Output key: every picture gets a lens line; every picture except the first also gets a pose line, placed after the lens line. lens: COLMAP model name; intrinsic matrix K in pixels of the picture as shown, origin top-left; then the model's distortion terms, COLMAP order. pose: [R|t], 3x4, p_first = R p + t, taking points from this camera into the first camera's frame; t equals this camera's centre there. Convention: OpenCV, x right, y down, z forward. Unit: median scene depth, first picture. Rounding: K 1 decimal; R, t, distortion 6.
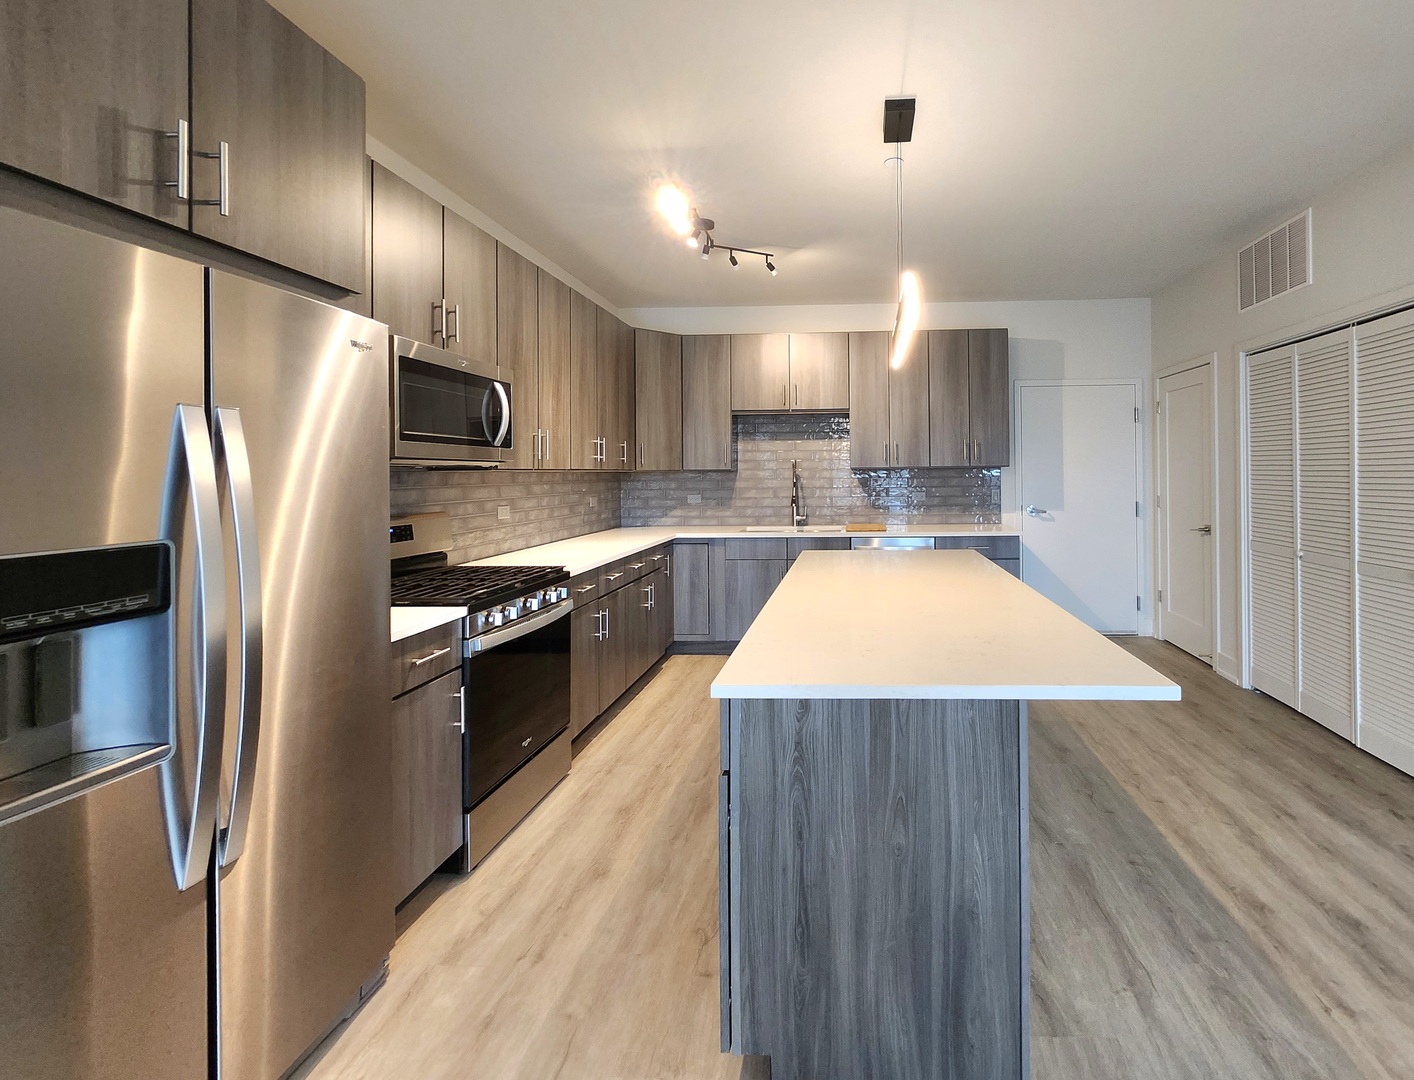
lens RADIAL K [[692.0, 0, 800.3], [0, 692.0, 472.2], [0, 0, 1]] dist [0.009678, 0.001303]
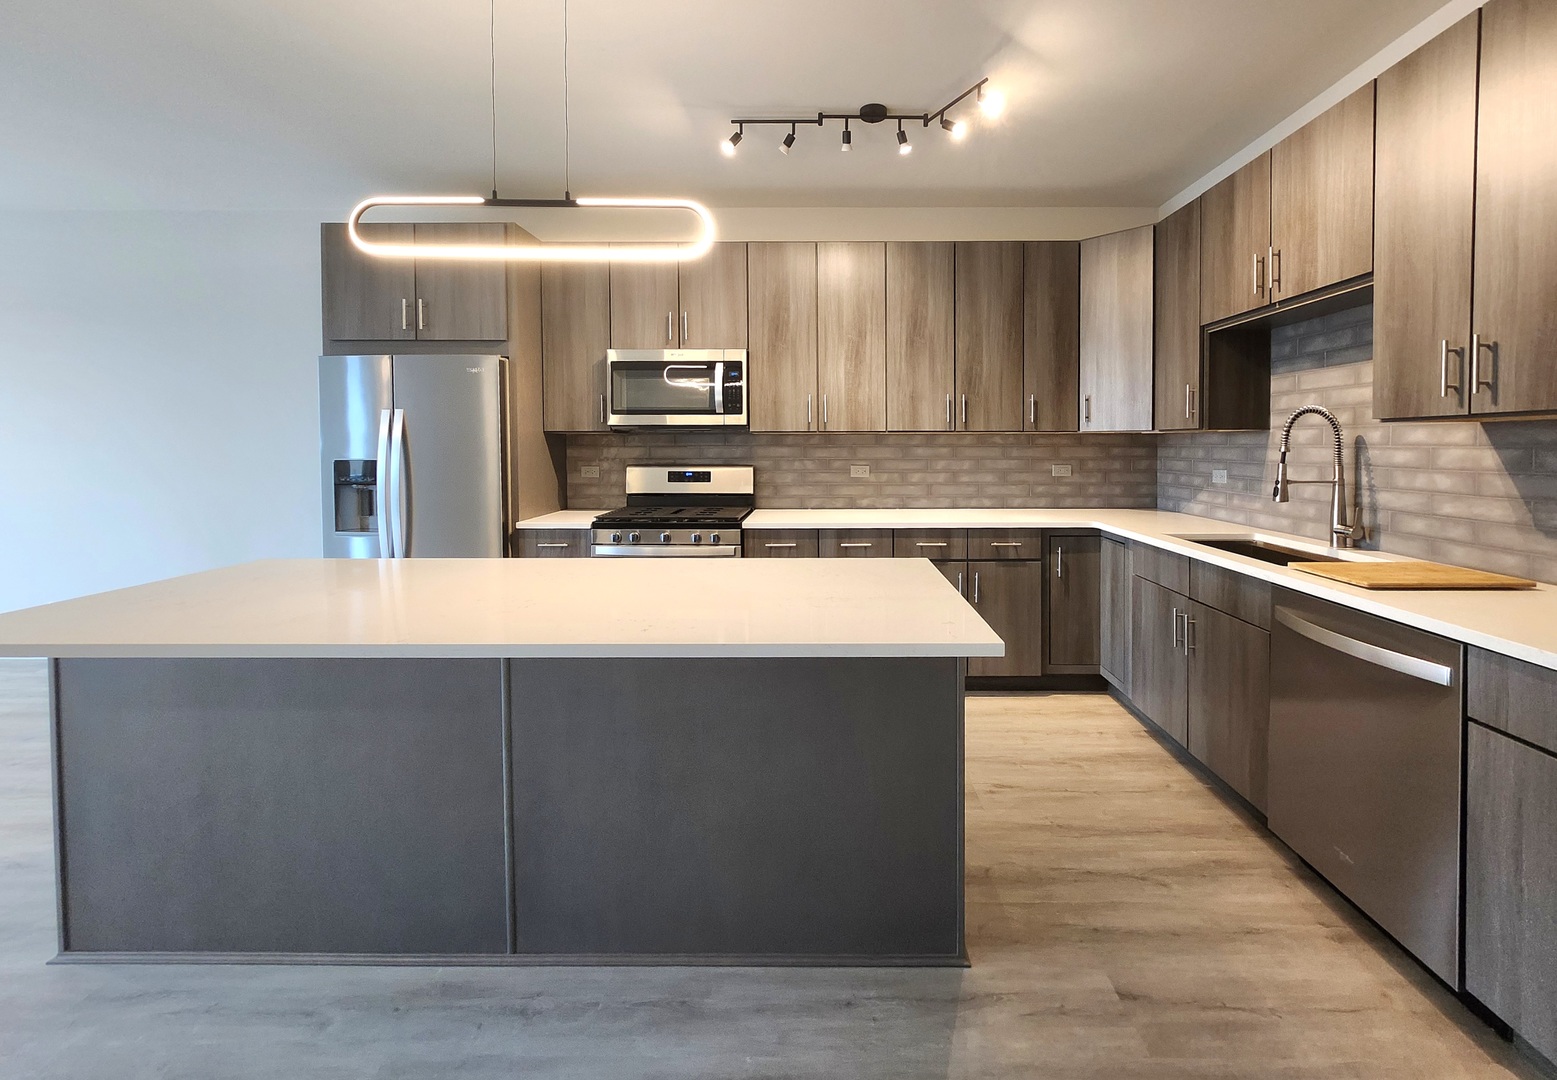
lens RADIAL K [[656.3, 0, 847.5], [0, 656.3, 463.1], [0, 0, 1]] dist [-0.001582, 0.001129]
pose [[0.034896, 0.037061, -0.998704, 0.447047], [0.001067, 0.999310, 0.037121, 0.004748], [0.999390, -0.002361, 0.034832, 0.691899]]
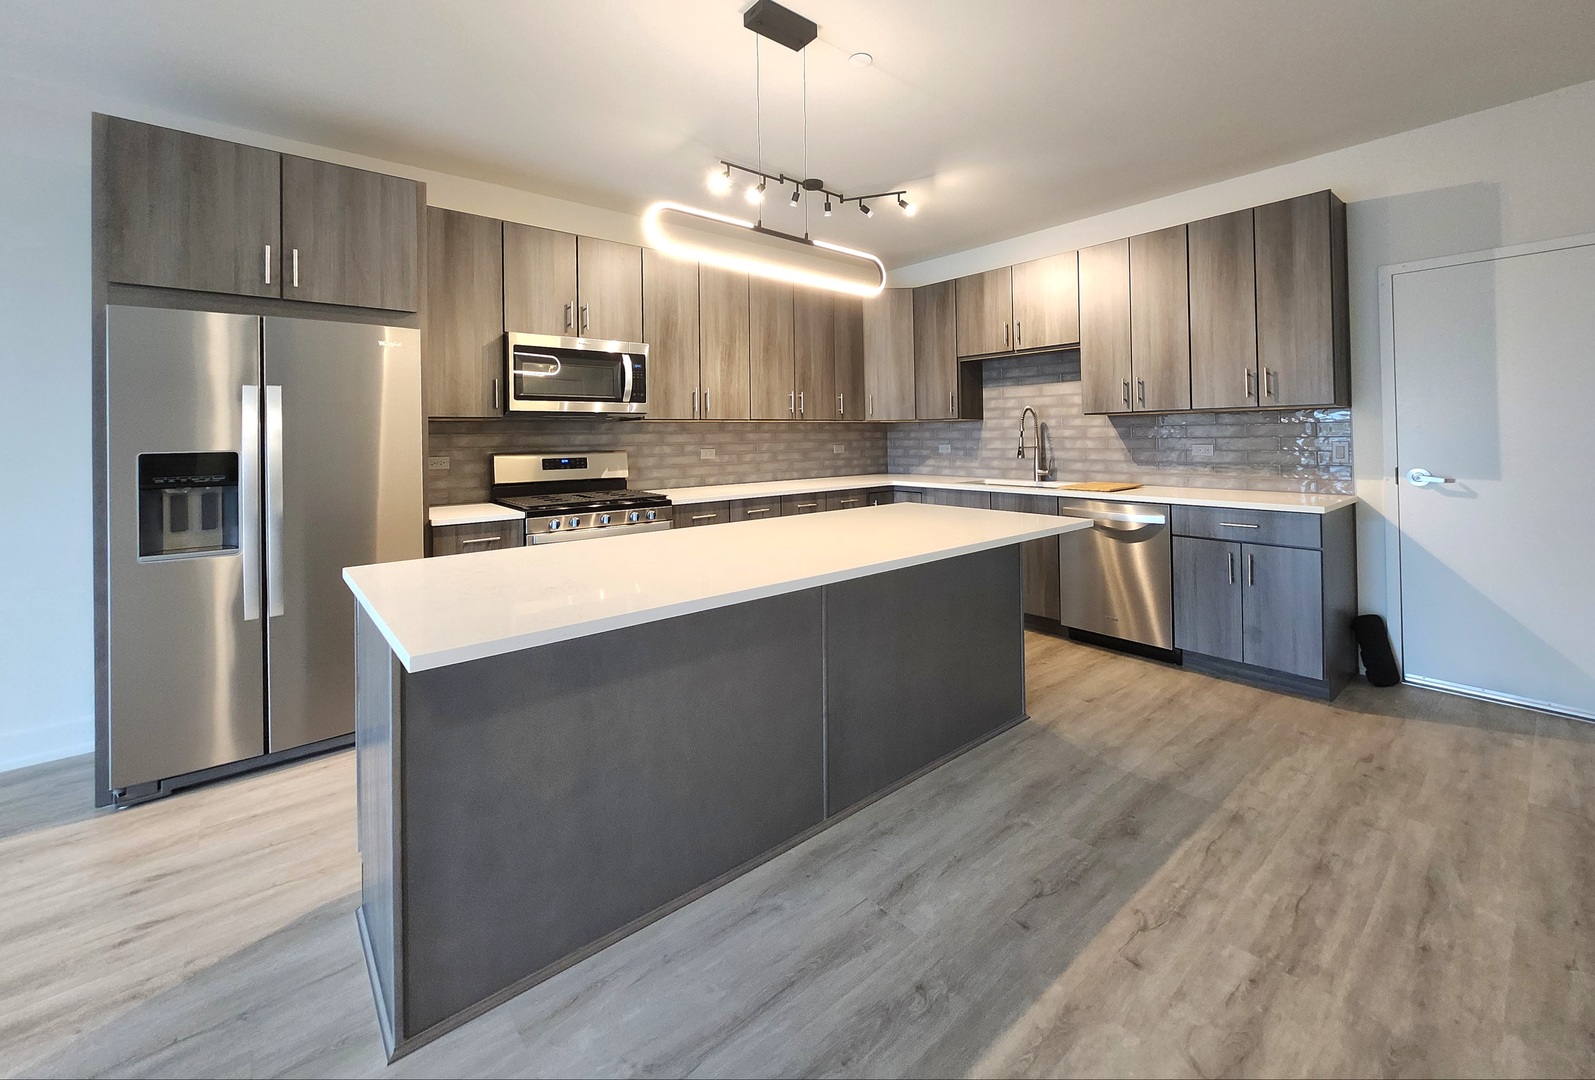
lens RADIAL K [[635.0, 0, 801.7], [0, 635.0, 431.2], [0, 0, 1]] dist [0.000860, 0.001988]
pose [[0.669951, -0.004616, -0.742391, 0.415948], [0.006804, 0.999977, -0.000077, 0.012754], [0.742374, -0.005000, 0.669967, 0.247403]]
